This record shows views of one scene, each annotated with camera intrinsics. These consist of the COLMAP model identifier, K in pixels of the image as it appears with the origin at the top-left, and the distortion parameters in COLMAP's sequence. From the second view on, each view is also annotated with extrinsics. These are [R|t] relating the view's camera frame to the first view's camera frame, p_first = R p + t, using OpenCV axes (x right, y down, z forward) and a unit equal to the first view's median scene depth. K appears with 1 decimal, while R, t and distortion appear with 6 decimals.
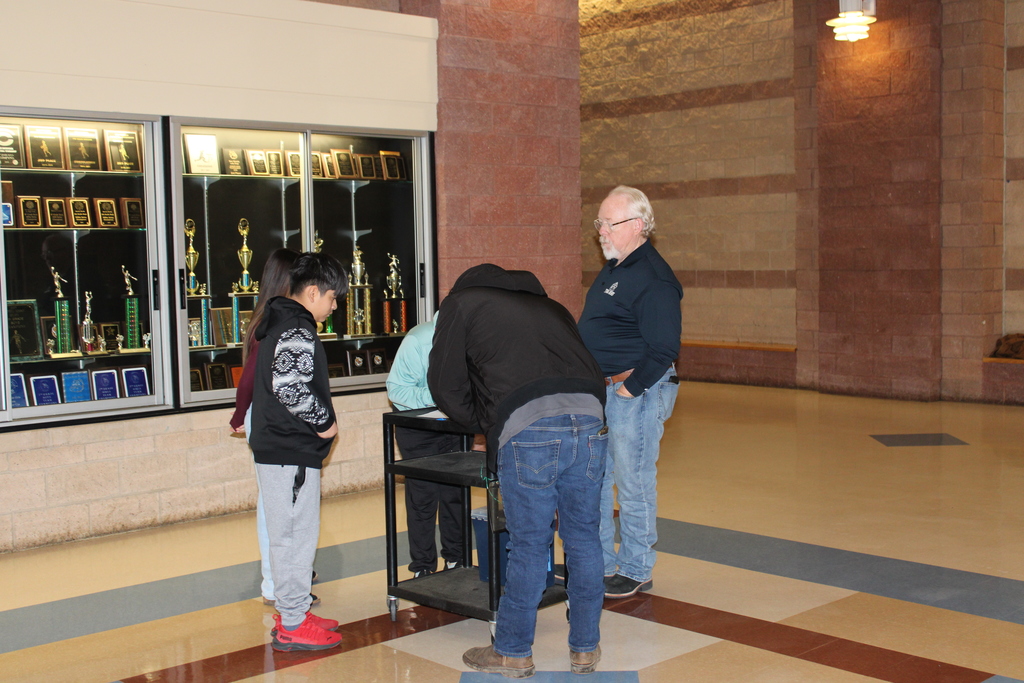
lens RADIAL K [[1296.8, 0, 482.8], [0, 1296.8, 333.8], [0, 0, 1]] dist [-0.038279, 0.000000]
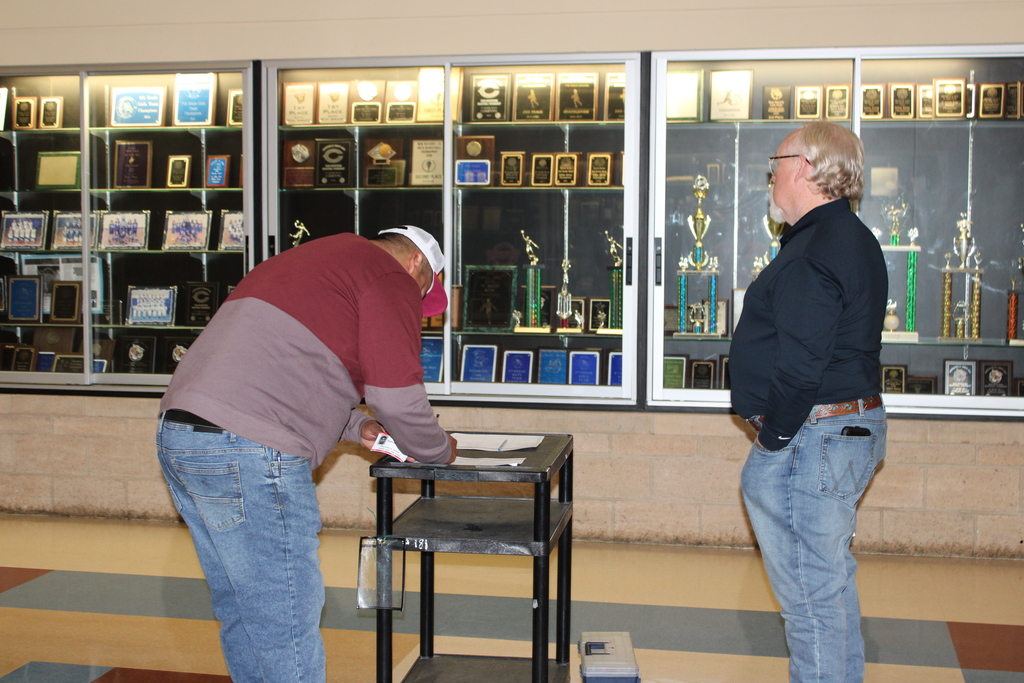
lens RADIAL K [[1449.7, 0, 514.0], [0, 1449.7, 328.2], [0, 0, 1]] dist [-0.007266, 0.000000]
pose [[0.591033, 0.077960, -0.802872, 0.464246], [-0.065233, 0.996678, 0.048758, -0.032030], [0.804006, 0.023556, 0.594155, 0.386002]]
